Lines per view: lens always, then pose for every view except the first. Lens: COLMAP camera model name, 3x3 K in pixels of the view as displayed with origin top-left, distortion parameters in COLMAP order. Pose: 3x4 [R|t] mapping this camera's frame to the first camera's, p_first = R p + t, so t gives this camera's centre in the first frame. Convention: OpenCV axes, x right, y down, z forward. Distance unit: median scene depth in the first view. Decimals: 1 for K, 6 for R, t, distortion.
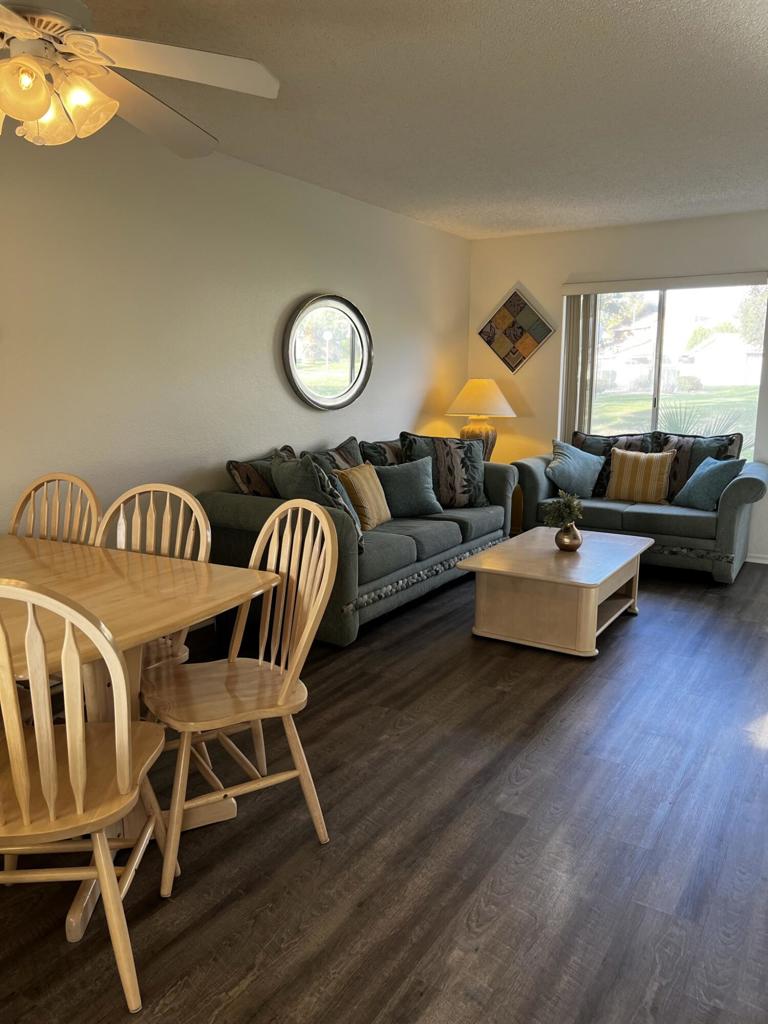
lens RADIAL K [[774.6, 0, 384.4], [0, 774.6, 510.9], [0, 0, 1]] dist [0.045733, -0.042389]
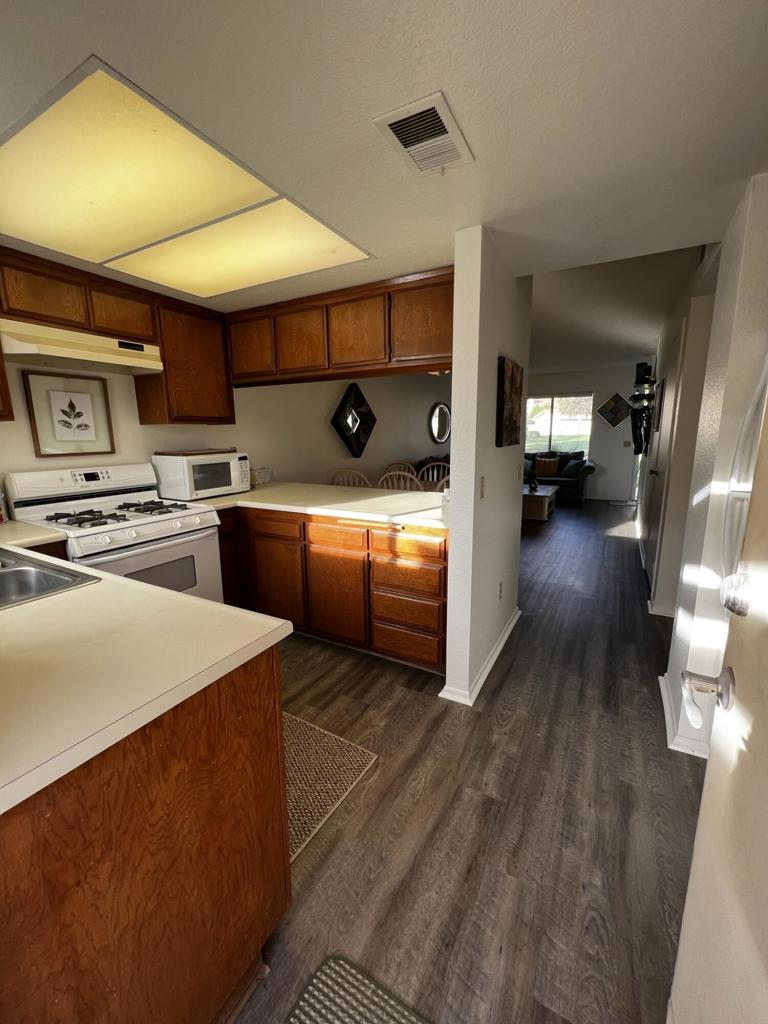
lens RADIAL K [[409.0, 0, 390.2], [0, 409.0, 506.6], [0, 0, 1]] dist [-0.002626, -0.000493]
pose [[0.998711, -0.022963, 0.045270, -0.283855], [0.022625, 0.999712, 0.007973, 0.069114], [-0.045440, -0.006939, 0.998943, -0.395188]]
